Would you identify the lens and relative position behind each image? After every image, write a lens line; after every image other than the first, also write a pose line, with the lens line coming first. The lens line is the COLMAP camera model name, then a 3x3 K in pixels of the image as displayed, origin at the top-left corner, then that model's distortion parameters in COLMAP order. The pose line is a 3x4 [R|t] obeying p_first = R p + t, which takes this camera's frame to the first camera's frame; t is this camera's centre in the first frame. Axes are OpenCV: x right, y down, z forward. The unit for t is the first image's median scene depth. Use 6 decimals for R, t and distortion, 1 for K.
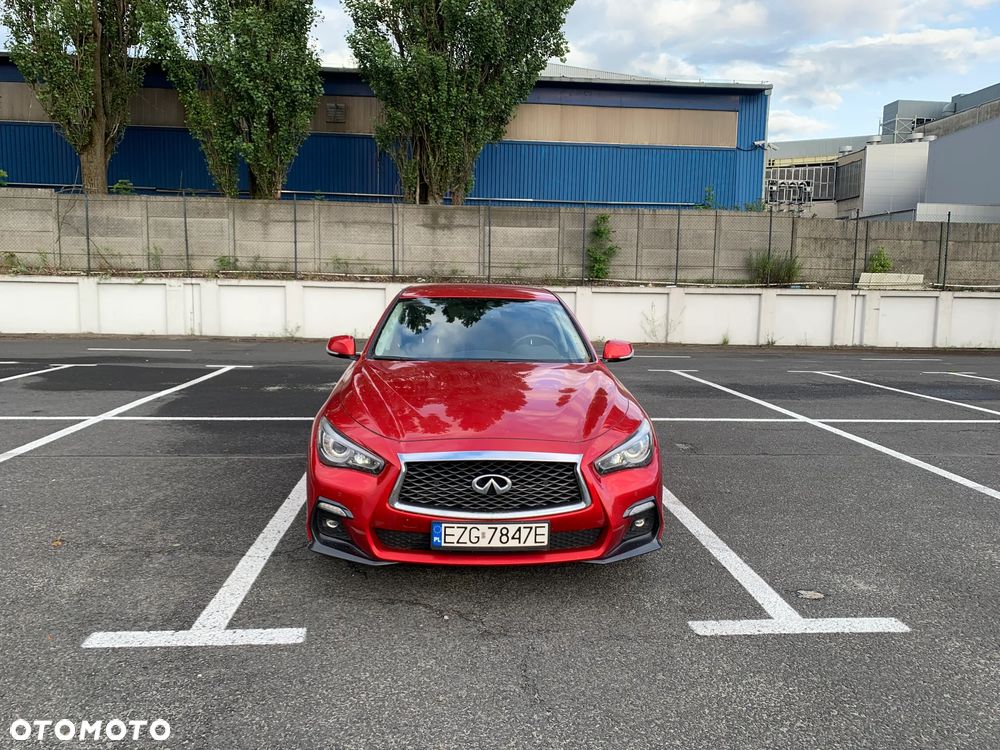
lens RADIAL K [[762.5, 0, 511.3], [0, 762.5, 372.0], [0, 0, 1]] dist [0.065235, -0.101733]
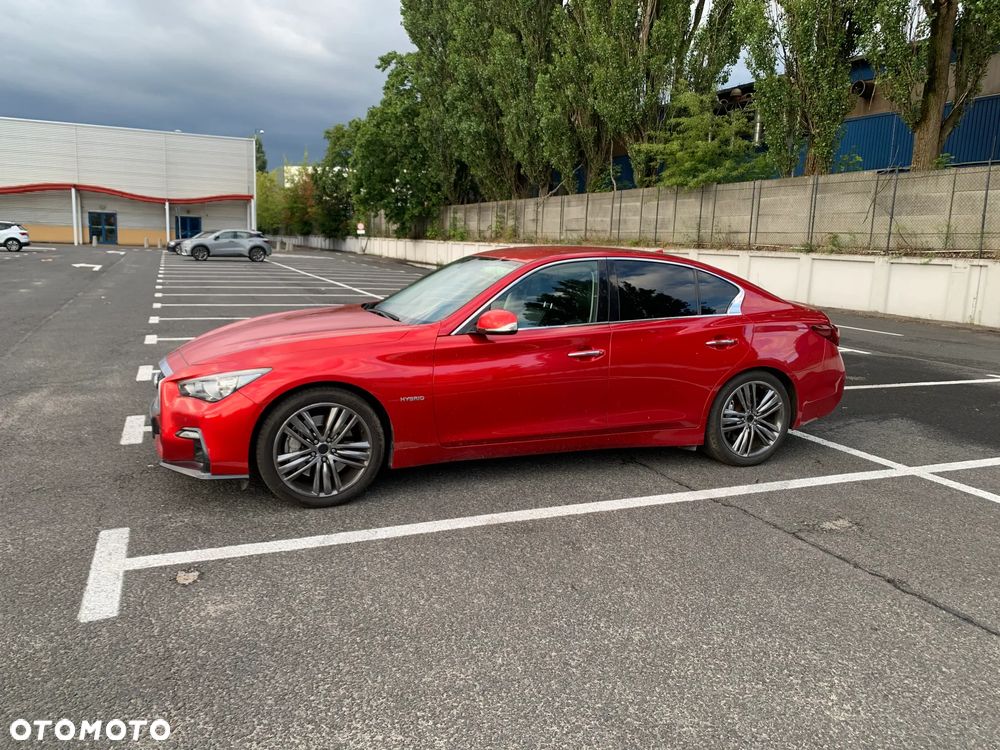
lens RADIAL K [[758.6, 0, 487.2], [0, 758.6, 377.9], [0, 0, 1]] dist [0.034737, -0.039095]
pose [[0.297660, 0.161973, -0.940831, 0.254688], [-0.139254, 0.982328, 0.125060, -0.019173], [0.944461, 0.093789, 0.314955, 0.203433]]
